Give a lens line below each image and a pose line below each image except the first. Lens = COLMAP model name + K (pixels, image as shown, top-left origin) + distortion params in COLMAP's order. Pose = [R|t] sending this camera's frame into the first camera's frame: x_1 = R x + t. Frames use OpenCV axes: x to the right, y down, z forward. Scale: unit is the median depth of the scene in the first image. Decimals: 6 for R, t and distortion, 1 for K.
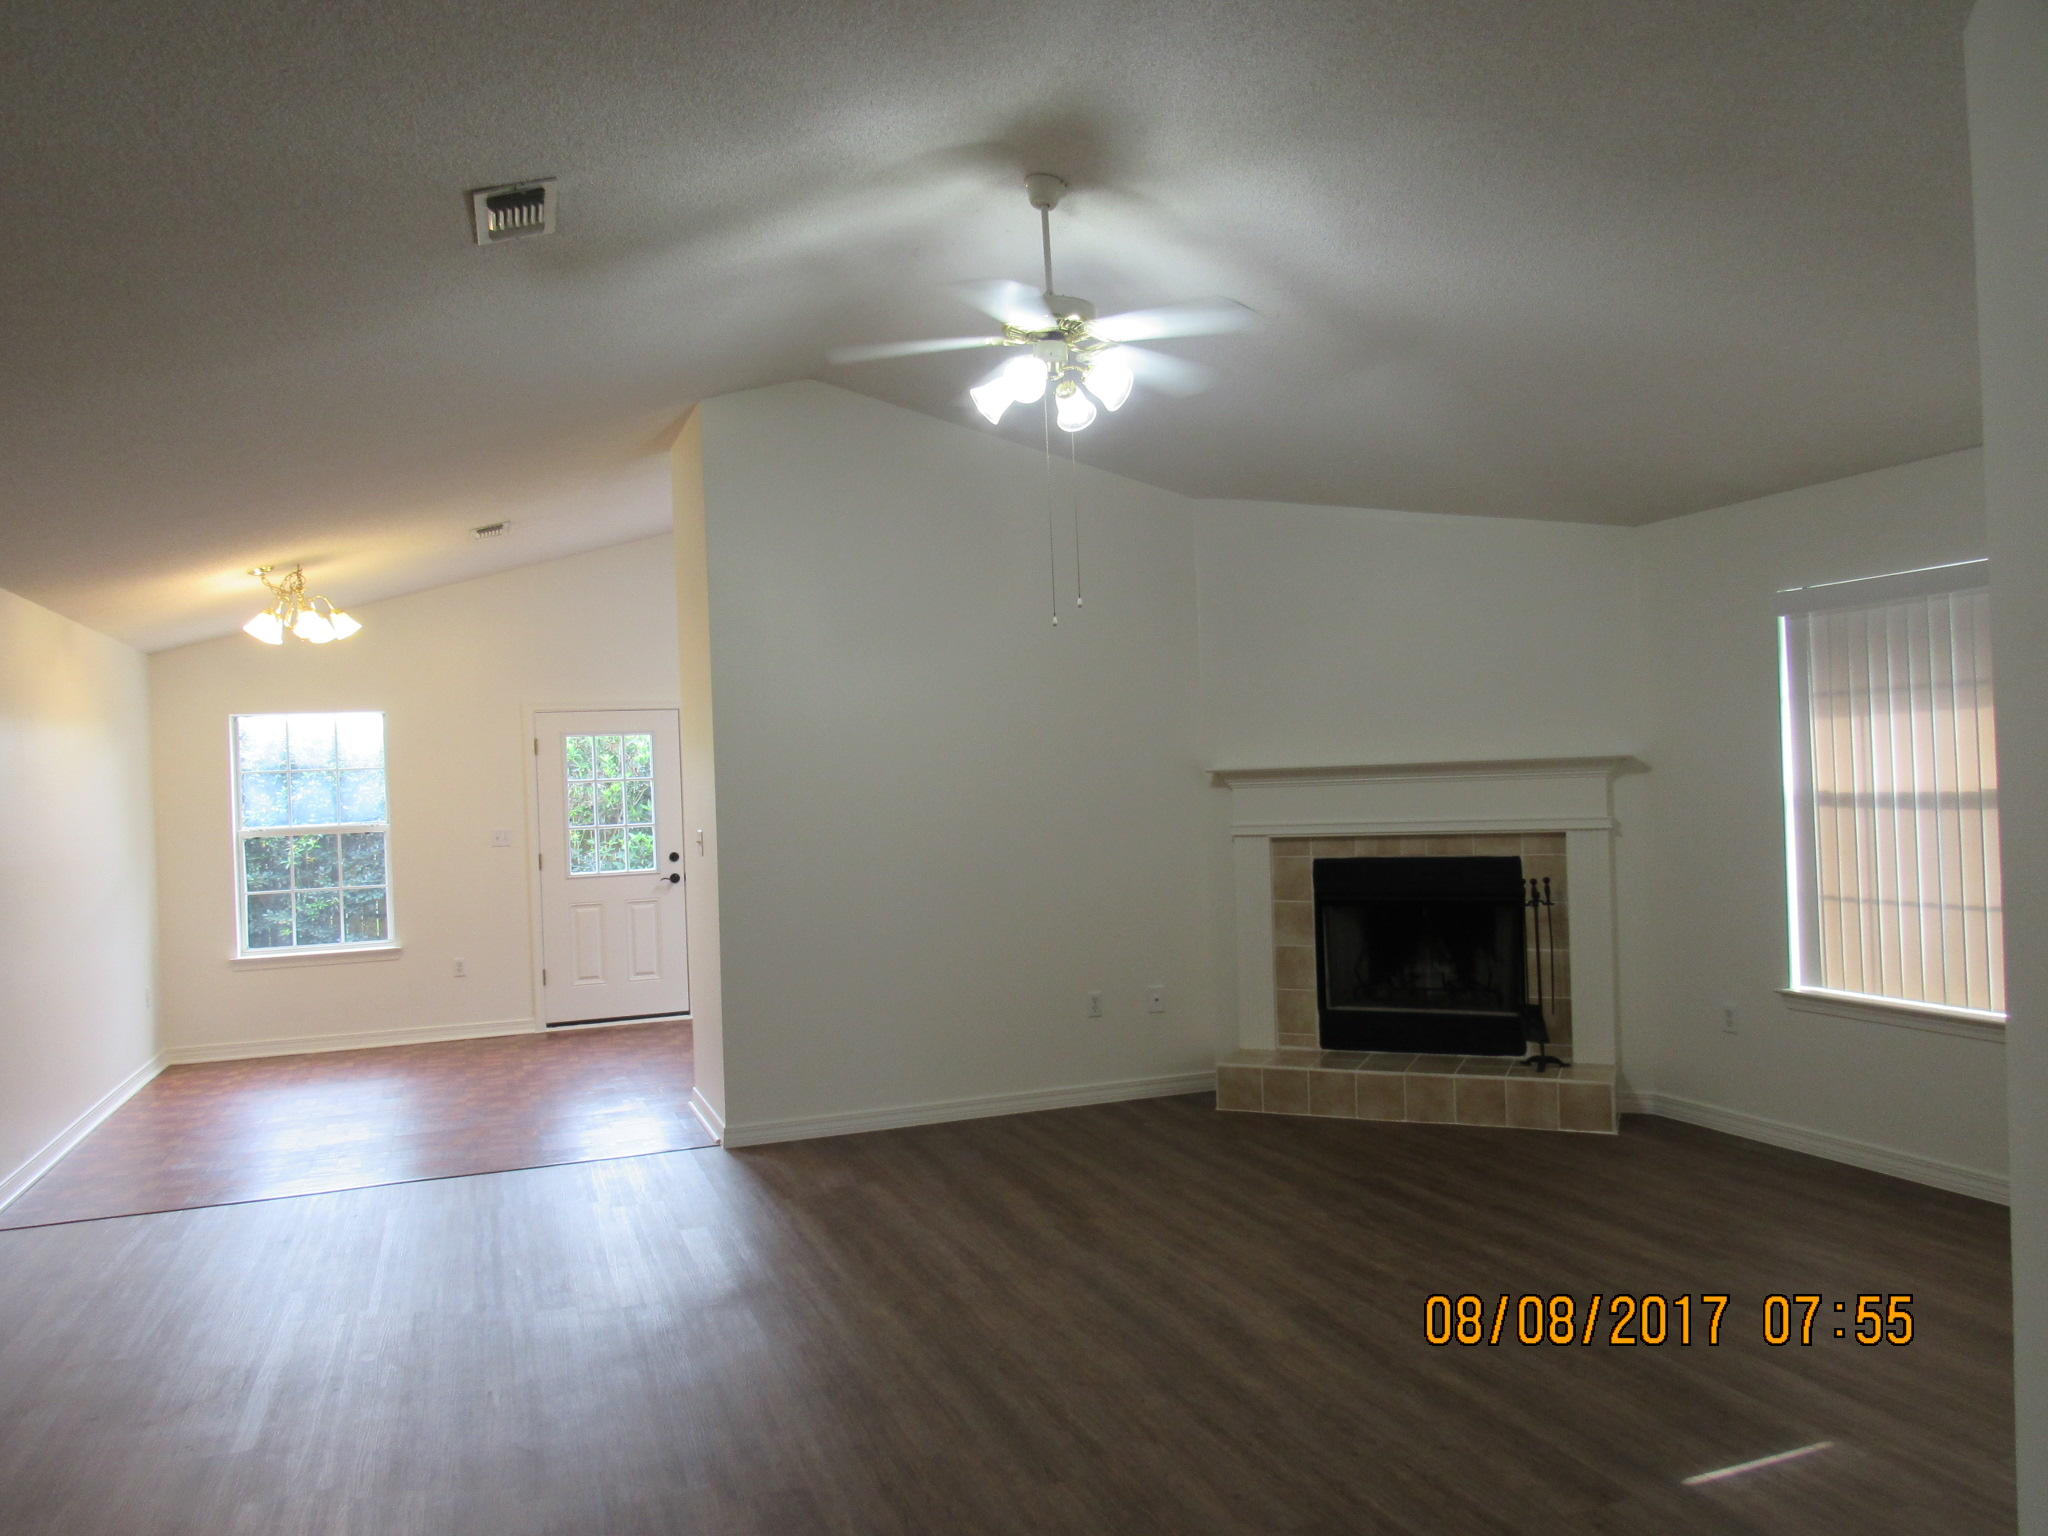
lens RADIAL K [[1465.3, 0, 1032.3], [0, 1465.3, 757.6], [0, 0, 1]] dist [-0.018239, -0.009448]
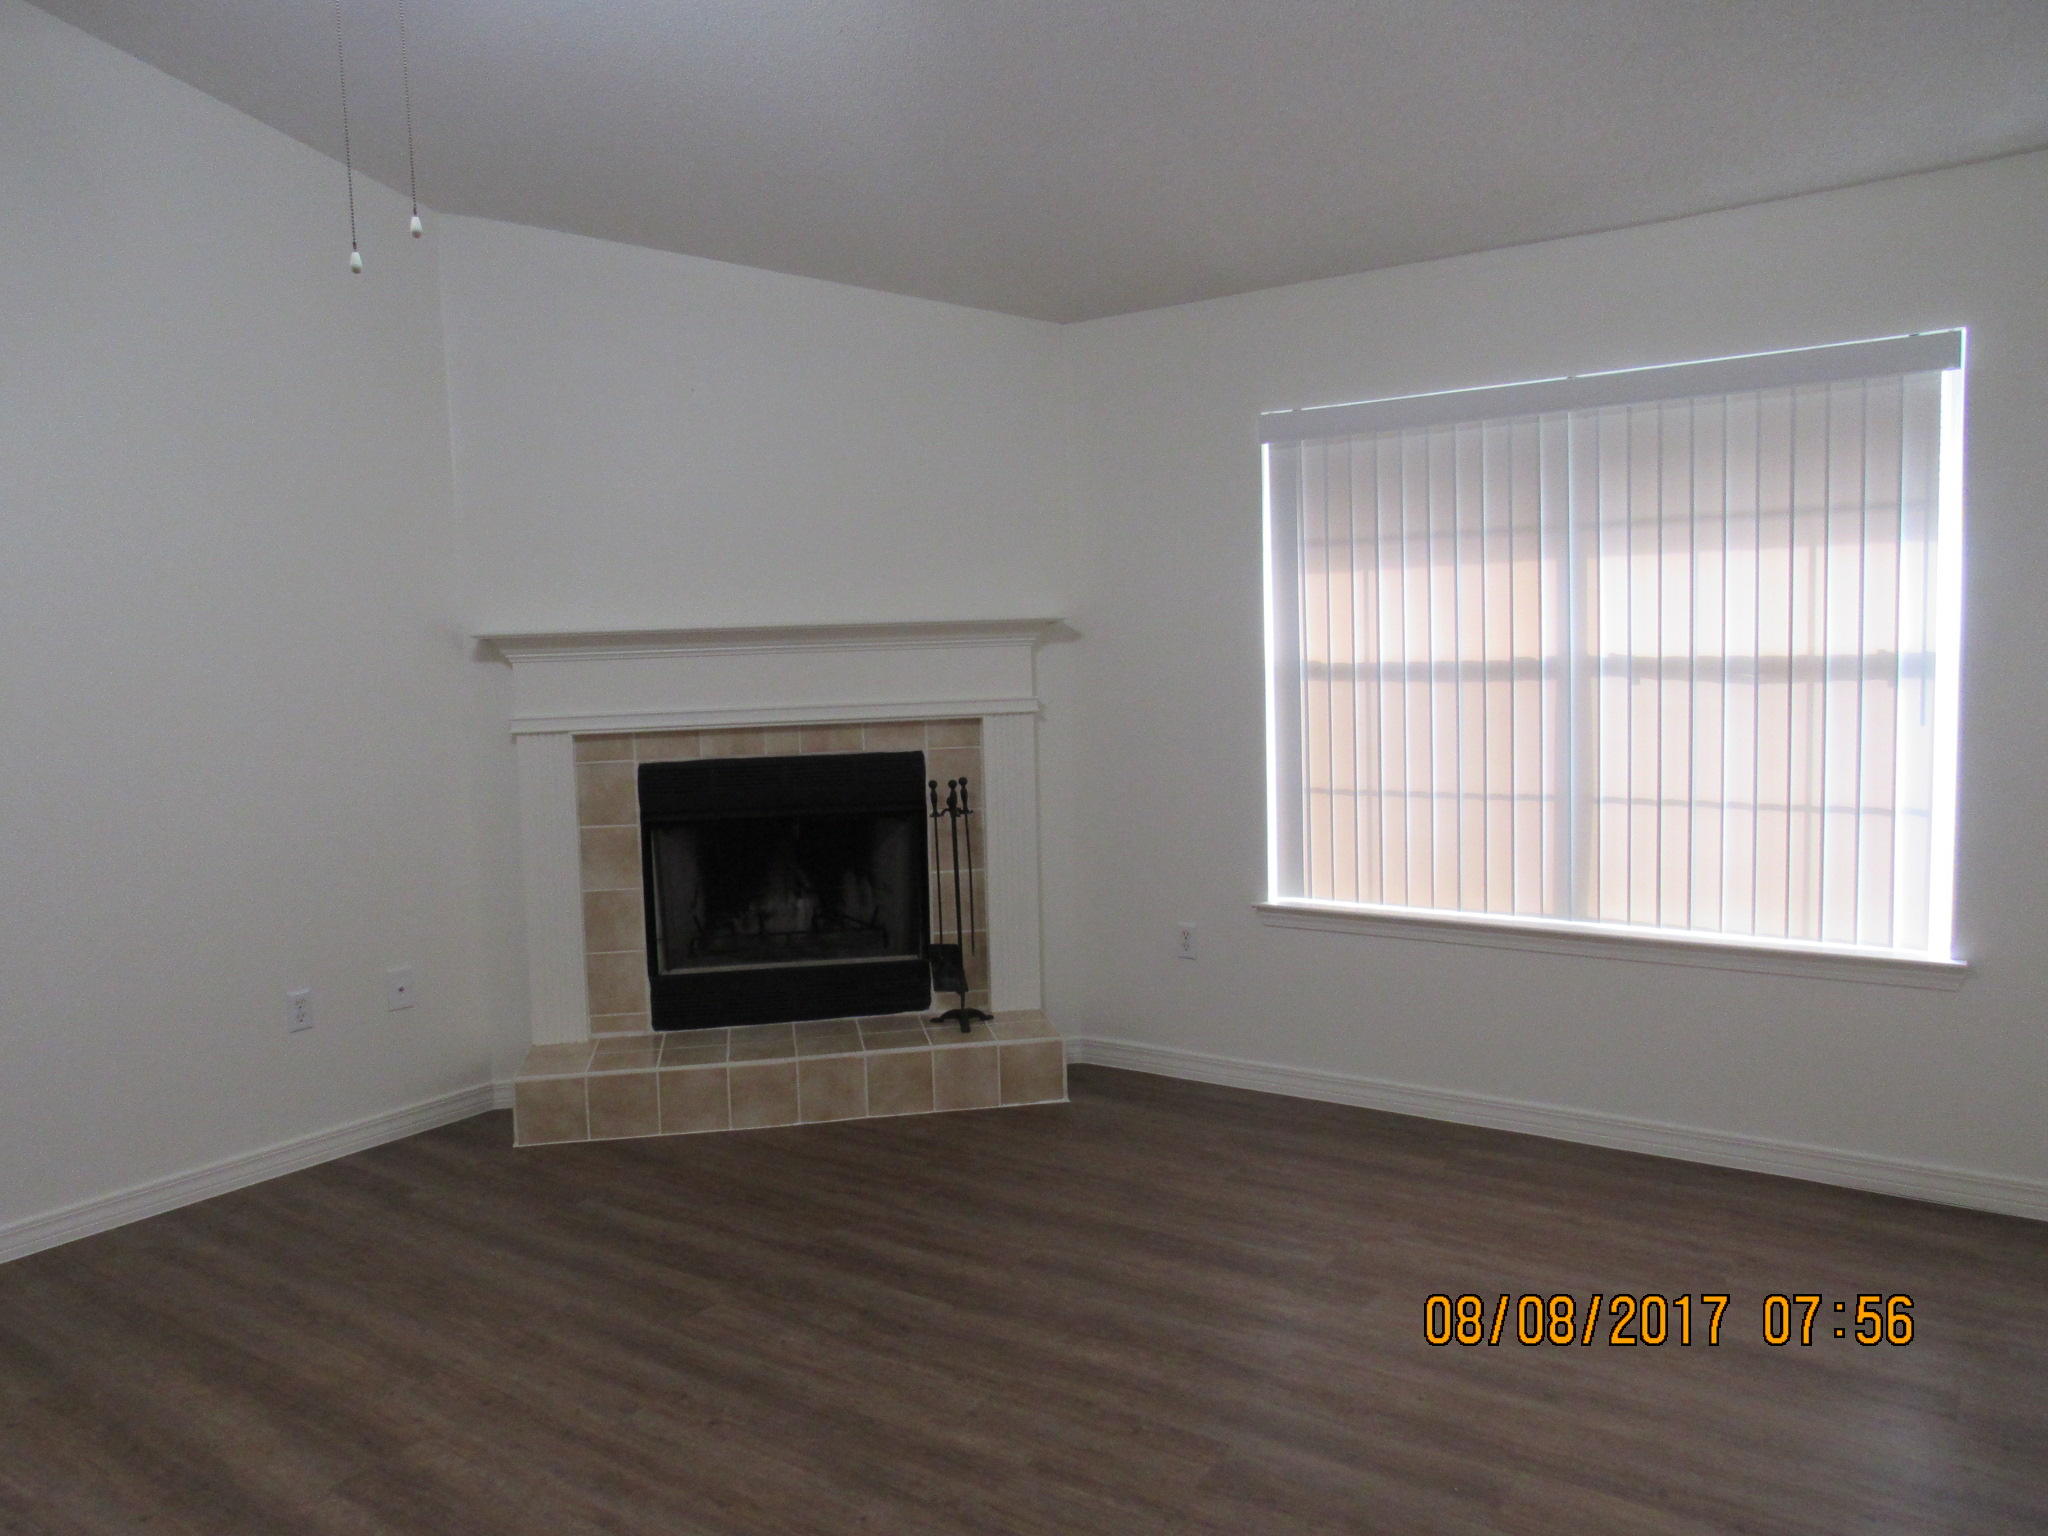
lens RADIAL K [[1465.3, 0, 1032.2], [0, 1465.3, 757.4], [0, 0, 1]] dist [-0.018239, -0.009448]
pose [[0.826024, -0.035608, 0.562509, -0.048724], [-0.006539, 0.997330, 0.072734, 0.015705], [-0.563597, -0.063758, 0.823586, 0.353969]]
